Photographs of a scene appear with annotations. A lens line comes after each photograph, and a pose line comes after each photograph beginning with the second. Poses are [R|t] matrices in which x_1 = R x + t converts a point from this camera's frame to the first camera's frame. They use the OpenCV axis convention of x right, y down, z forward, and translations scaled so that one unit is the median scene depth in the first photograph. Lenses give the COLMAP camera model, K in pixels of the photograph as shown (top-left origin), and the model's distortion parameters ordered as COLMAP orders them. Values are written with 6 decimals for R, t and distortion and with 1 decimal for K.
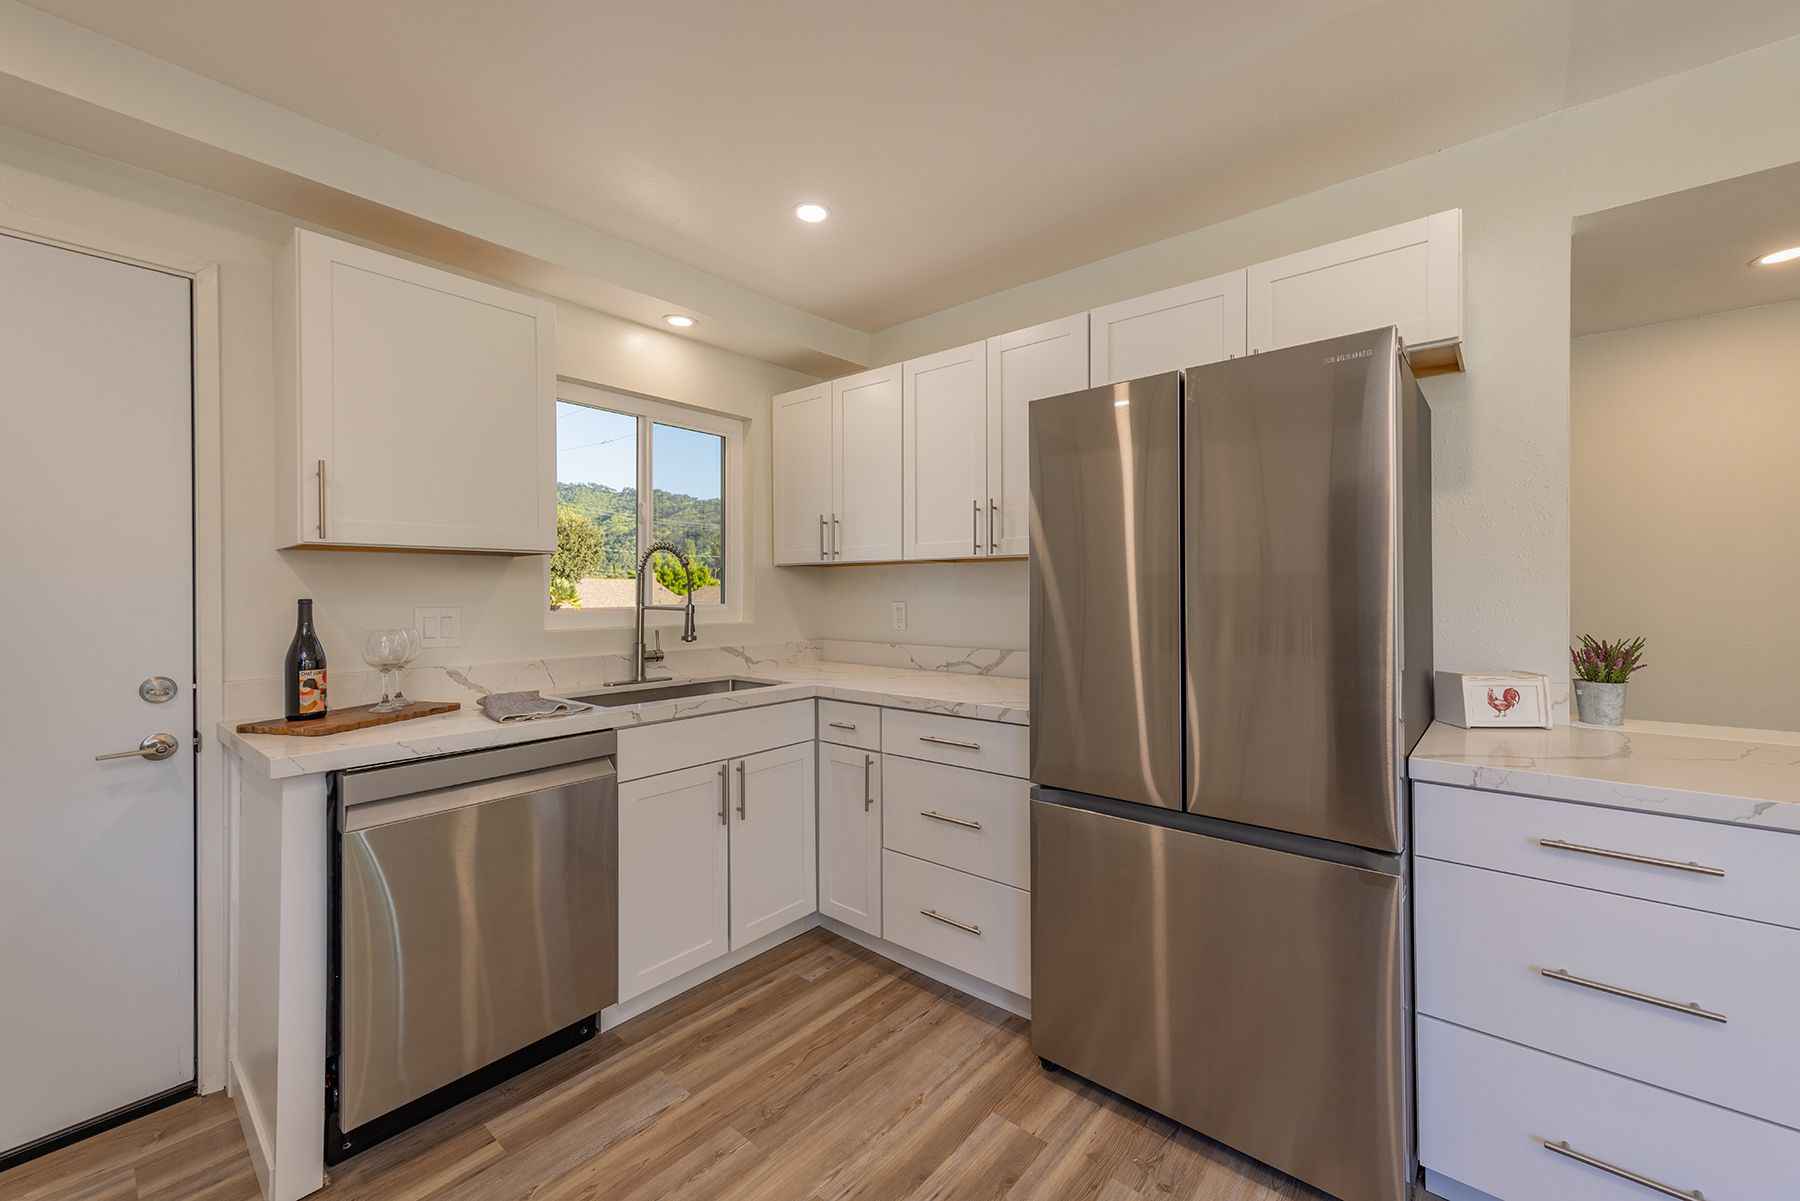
lens RADIAL K [[731.4, 0, 916.6], [0, 731.4, 589.1], [0, 0, 1]] dist [0.011718, -0.000404]
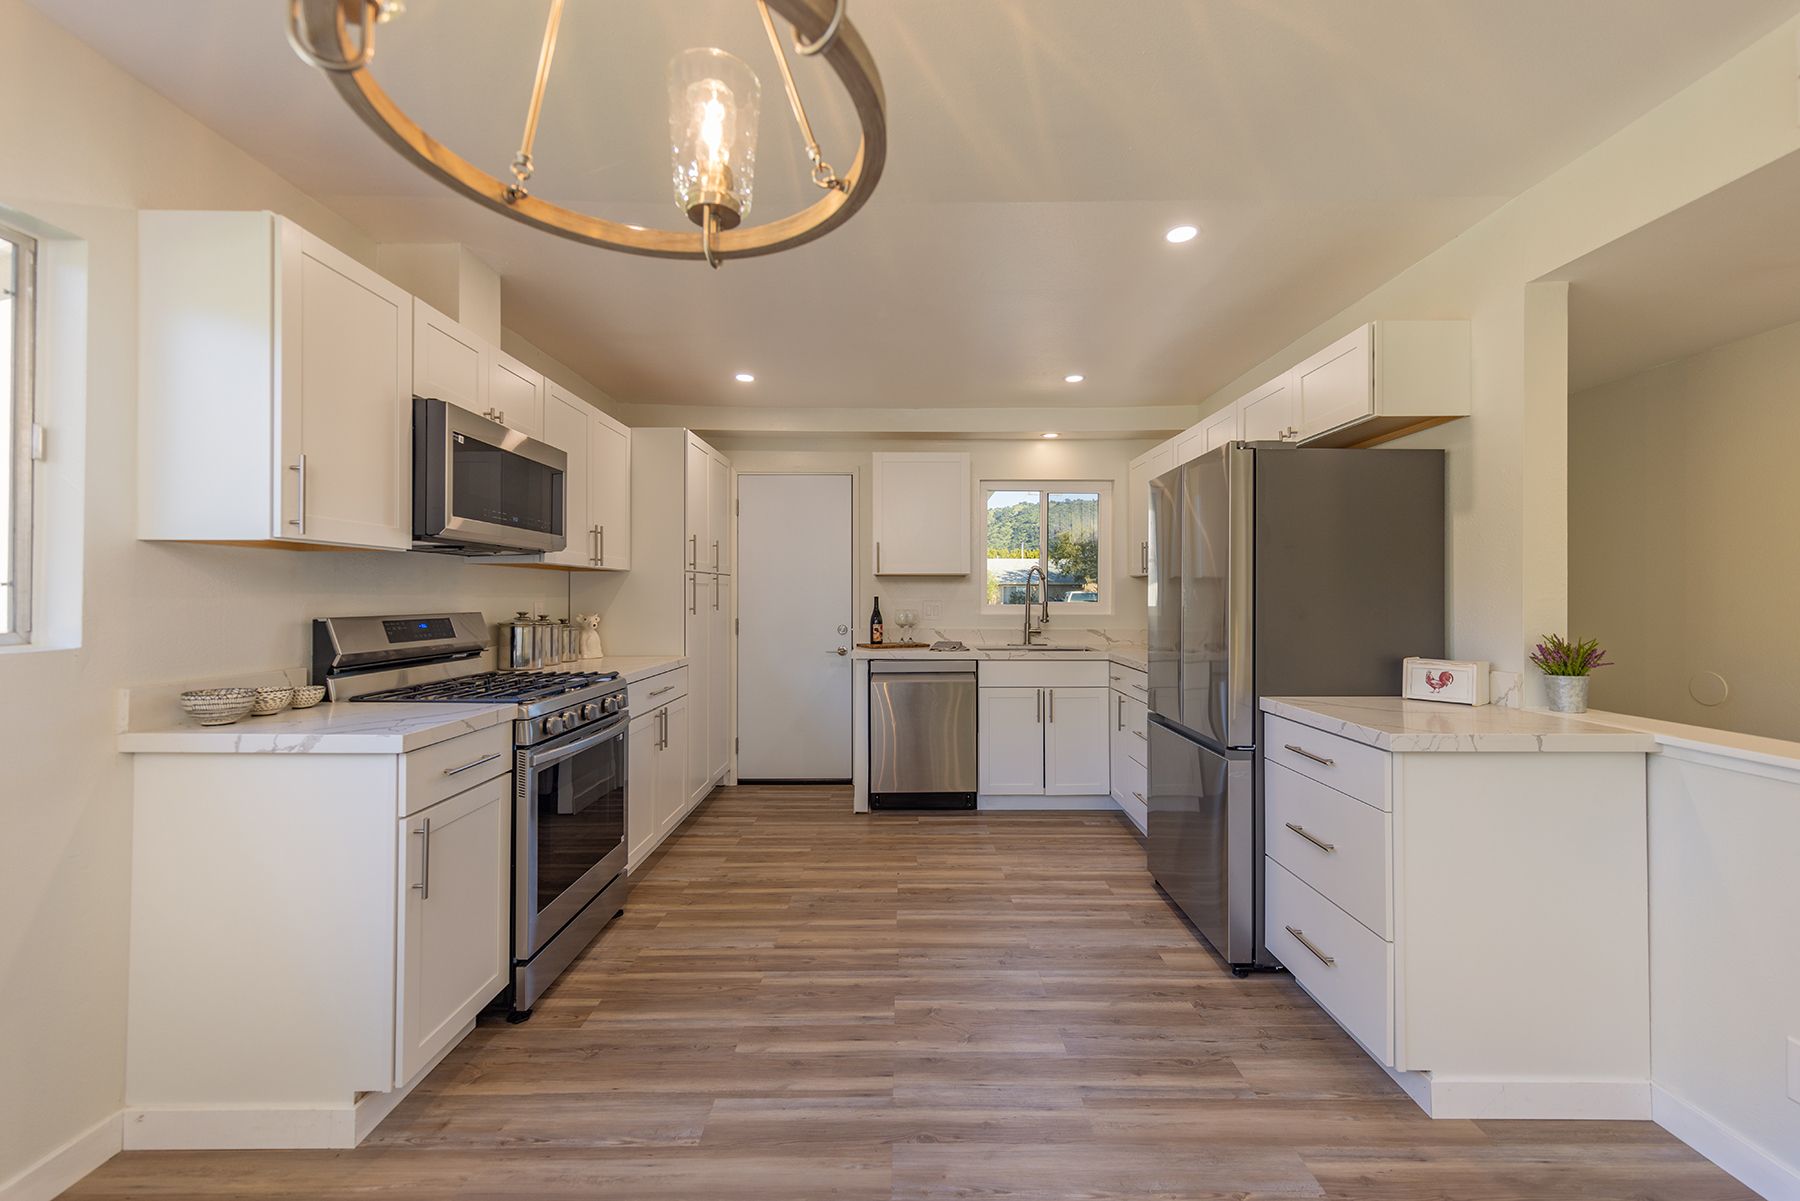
lens RADIAL K [[731.4, 0, 891.7], [0, 731.4, 588.2], [0, 0, 1]] dist [0.011718, -0.000404]
pose [[0.629128, -0.002691, -0.777297, 1.153439], [-0.001396, 0.999988, -0.004591, -0.003346], [0.777301, 0.003973, 0.629117, -0.537854]]
